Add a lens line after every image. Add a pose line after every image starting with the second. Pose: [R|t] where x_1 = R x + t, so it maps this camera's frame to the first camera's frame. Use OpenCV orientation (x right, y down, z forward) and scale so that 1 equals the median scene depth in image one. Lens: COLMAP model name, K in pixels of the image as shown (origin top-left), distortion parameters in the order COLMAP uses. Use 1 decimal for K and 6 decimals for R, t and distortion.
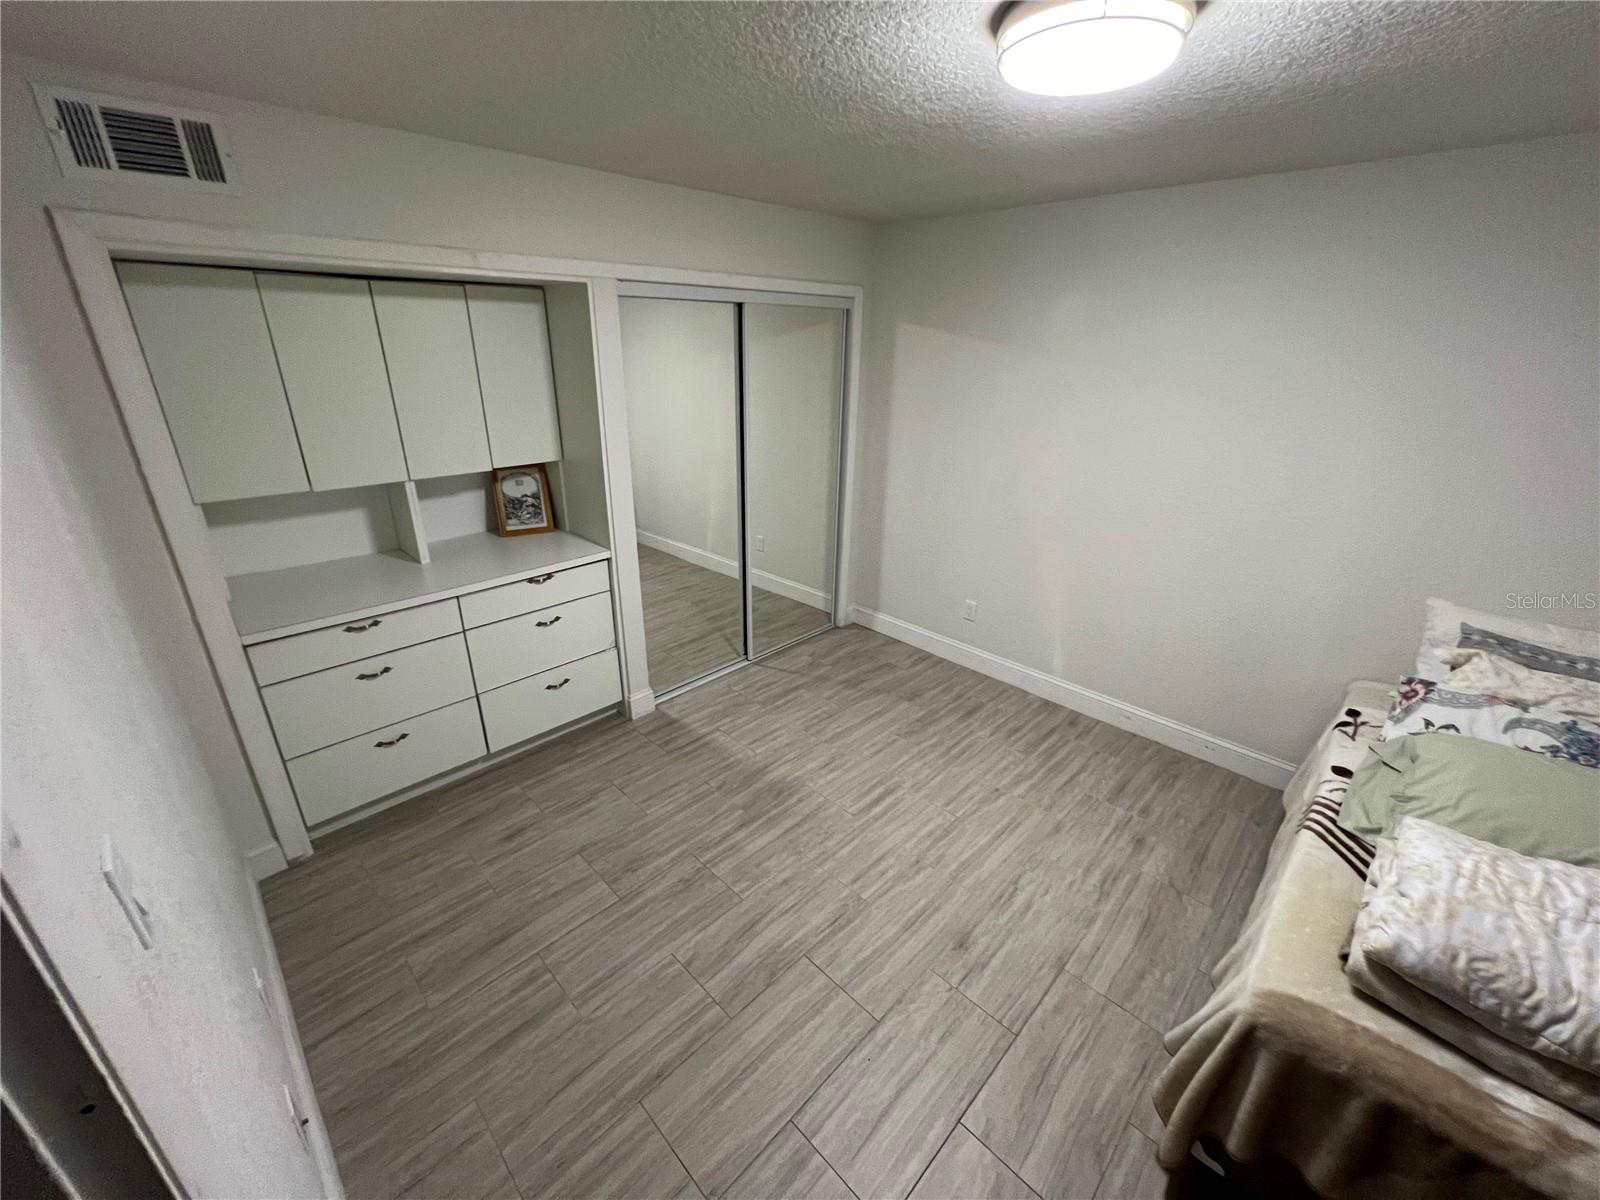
lens RADIAL K [[641.3, 0, 799.7], [0, 641.3, 602.1], [0, 0, 1]] dist [-0.002423, -0.000150]
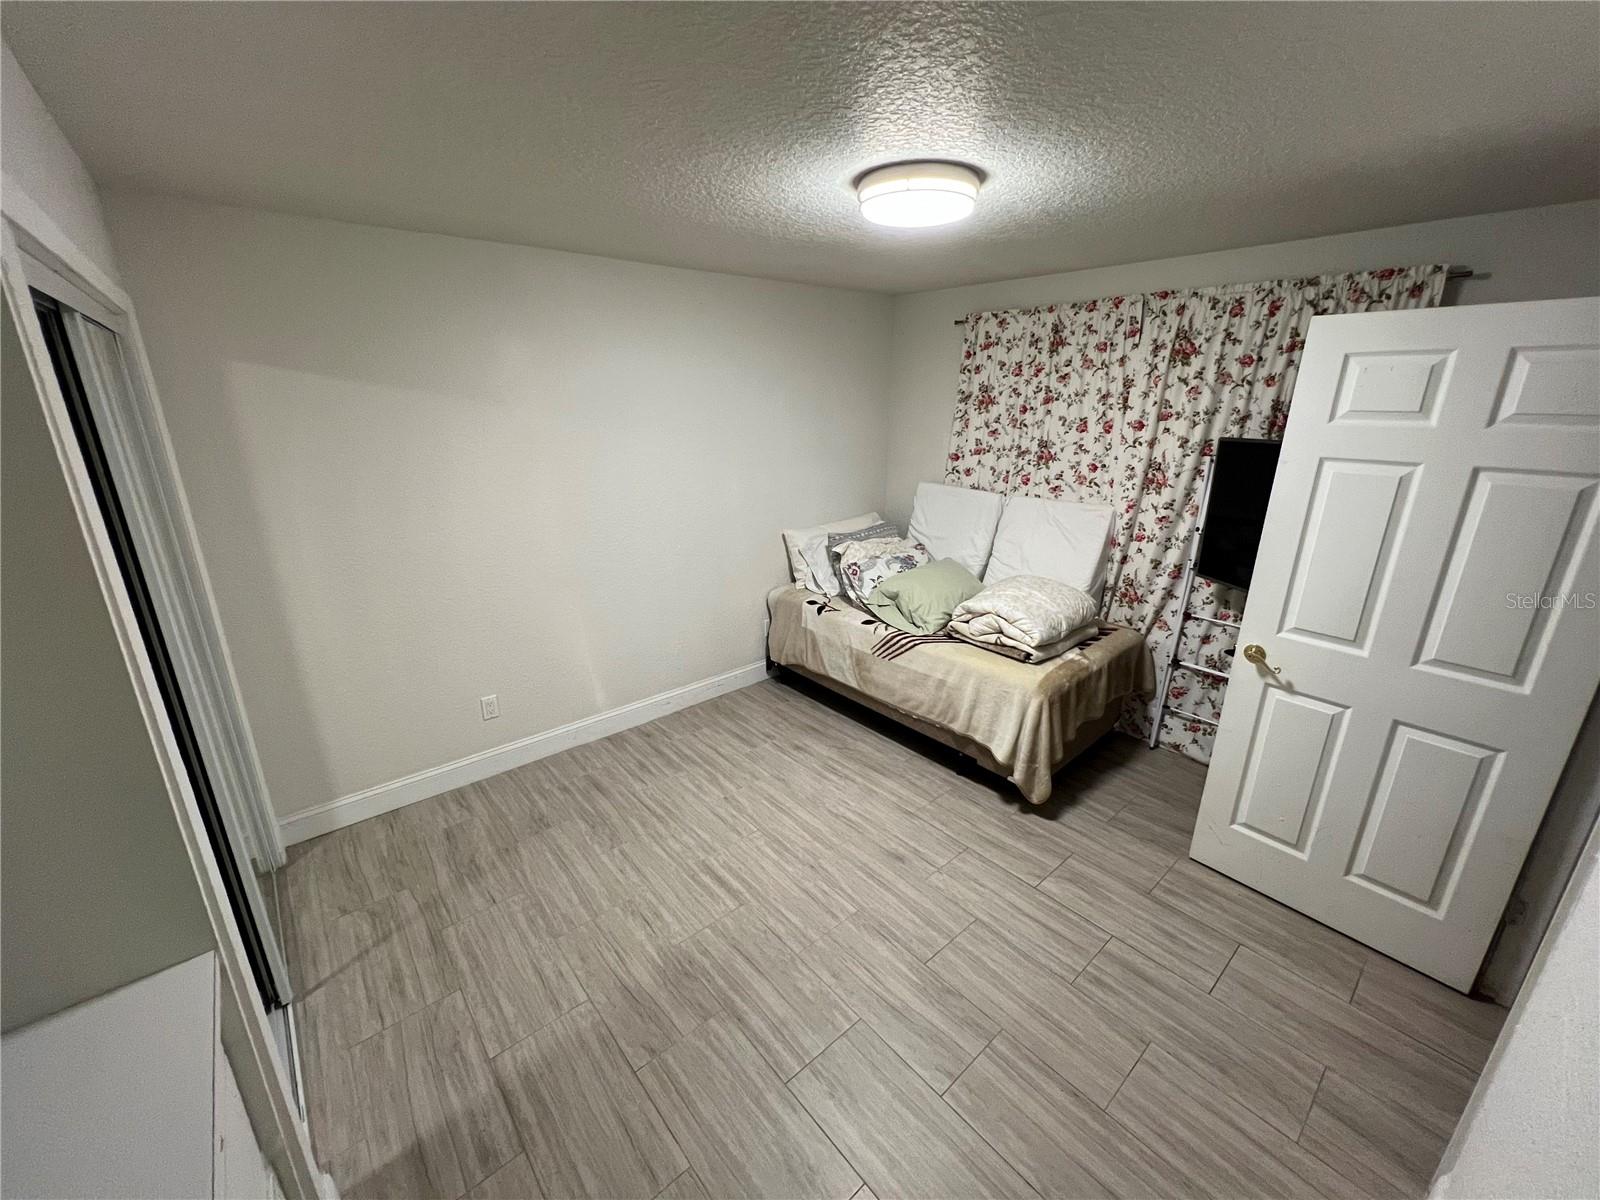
lens RADIAL K [[644.9, 0, 796.7], [0, 644.9, 592.7], [0, 0, 1]] dist [-0.003810, 0.000322]
pose [[0.073949, -0.311650, 0.947315, -0.551963], [0.376022, 0.888517, 0.262953, -0.232821], [-0.923655, 0.336766, 0.182892, 0.538618]]
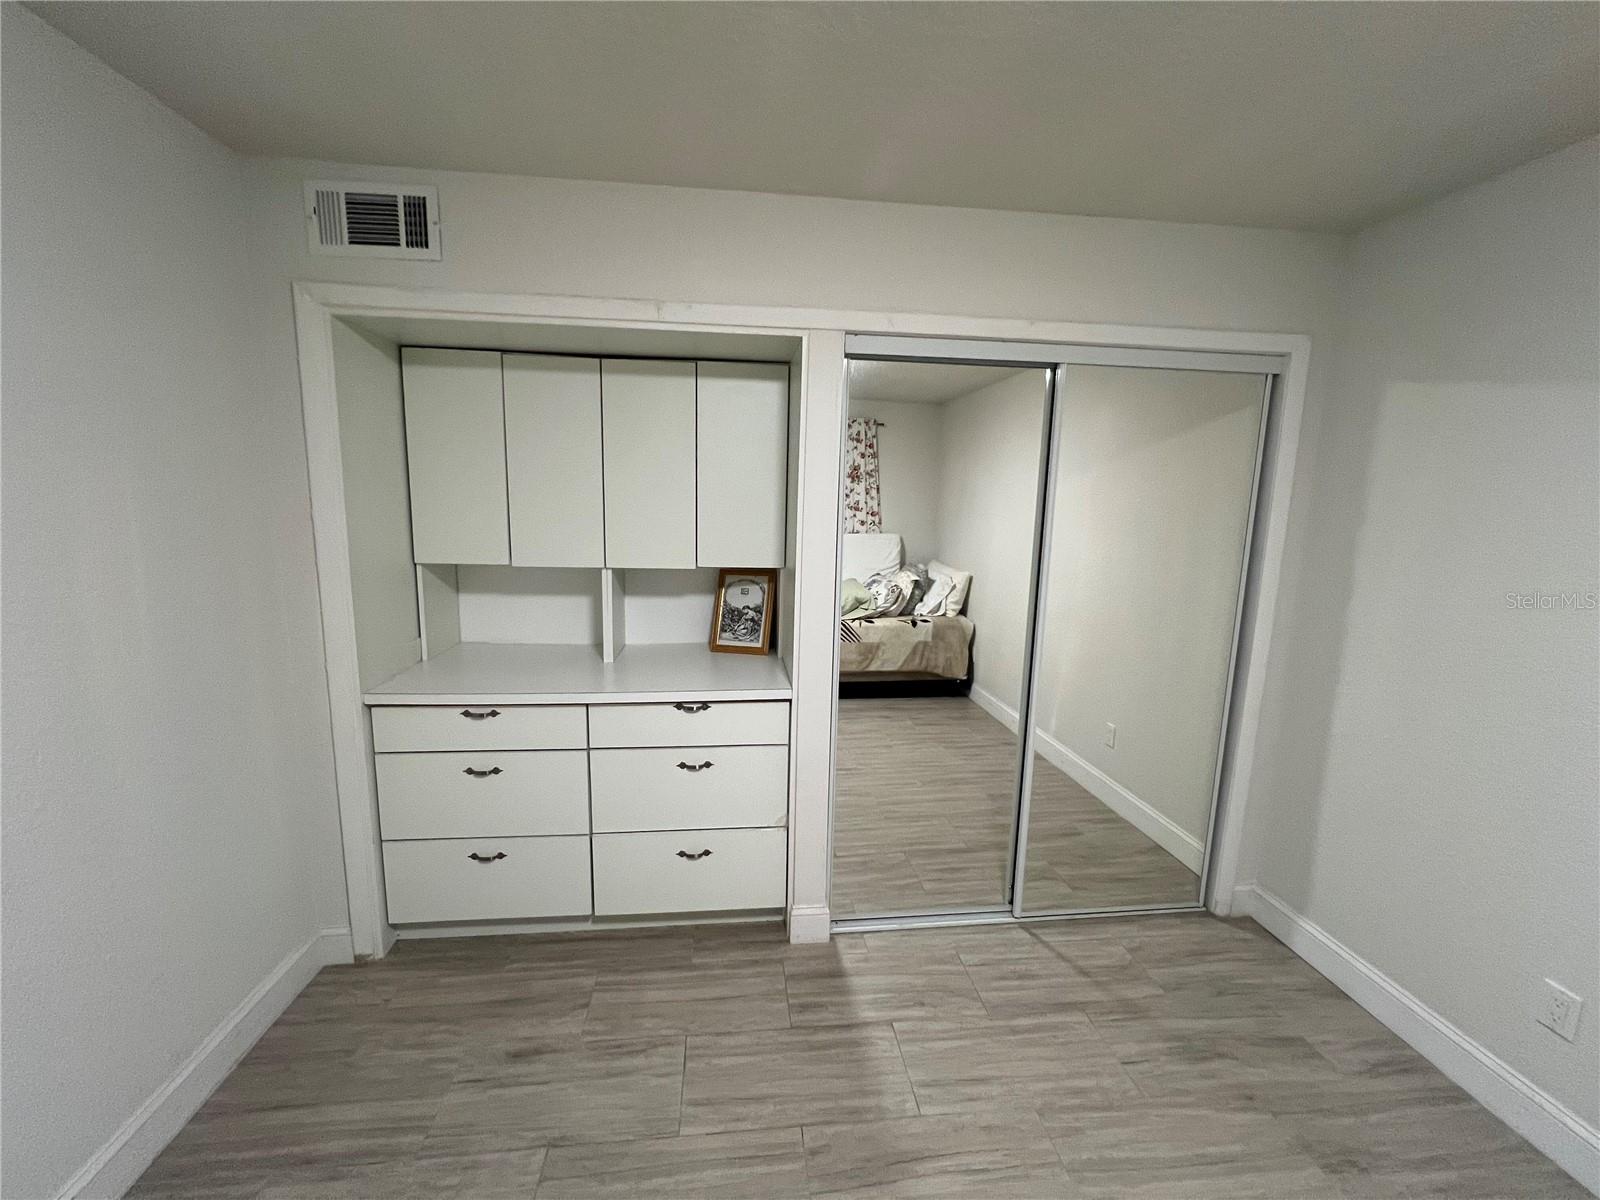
lens RADIAL K [[644.9, 0, 798.4], [0, 644.9, 596.8], [0, 0, 1]] dist [-0.003810, 0.000322]
pose [[0.777161, 0.097014, -0.621779, 0.145397], [-0.250060, 0.954300, -0.163654, -0.061518], [0.577487, 0.282667, 0.765904, 0.412536]]
